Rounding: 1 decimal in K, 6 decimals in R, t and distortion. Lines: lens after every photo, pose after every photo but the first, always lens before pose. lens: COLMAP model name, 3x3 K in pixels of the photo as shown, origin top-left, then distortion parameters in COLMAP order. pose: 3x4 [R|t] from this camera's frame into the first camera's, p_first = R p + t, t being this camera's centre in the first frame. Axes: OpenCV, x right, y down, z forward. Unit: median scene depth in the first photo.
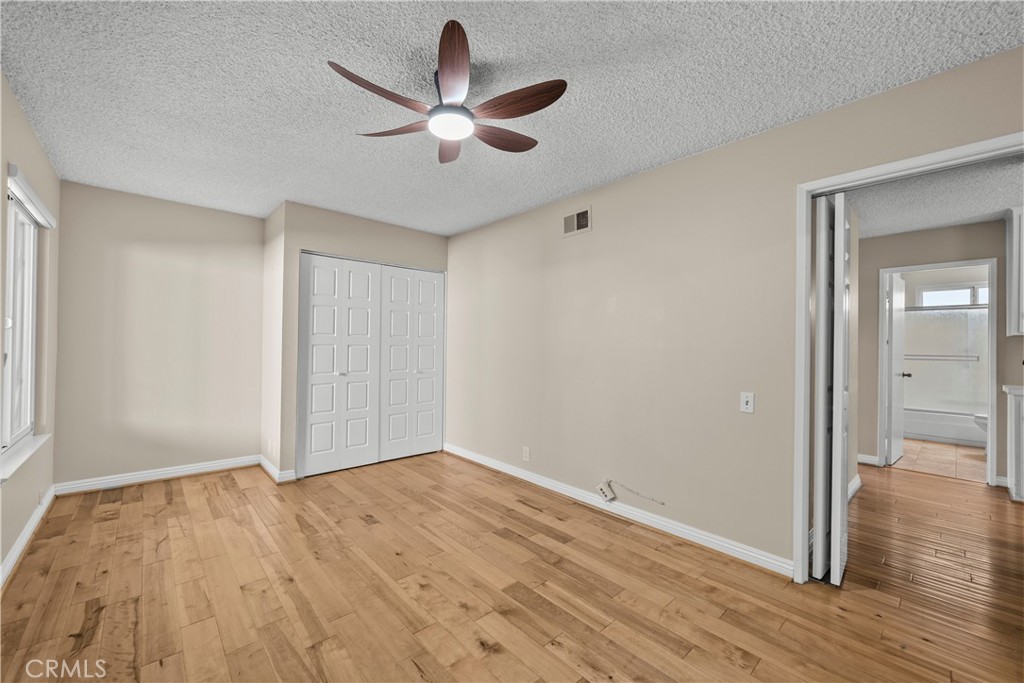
lens RADIAL K [[411.5, 0, 506.1], [0, 411.5, 344.0], [0, 0, 1]] dist [-0.002077, 0.000340]
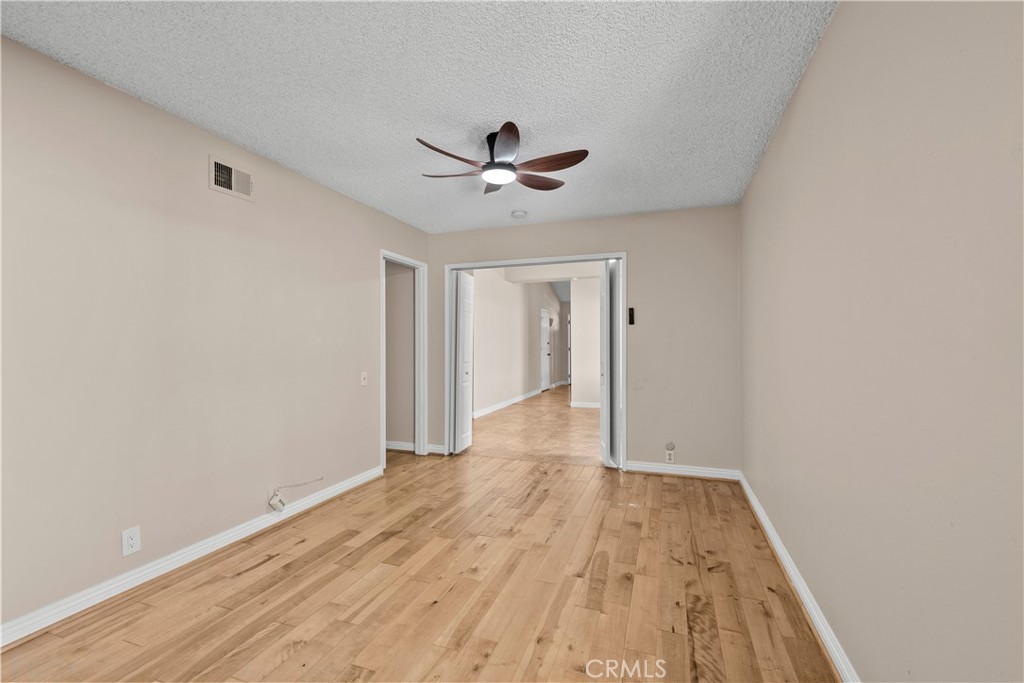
lens RADIAL K [[455.9, 0, 512.0], [0, 455.9, 341.5], [0, 0, 1]] dist [0.003304, 0.000124]
pose [[-0.497270, -0.008349, 0.867556, -1.027168], [-0.009181, 0.999948, 0.004361, -0.007236], [-0.867547, -0.005796, -0.497321, 1.216581]]
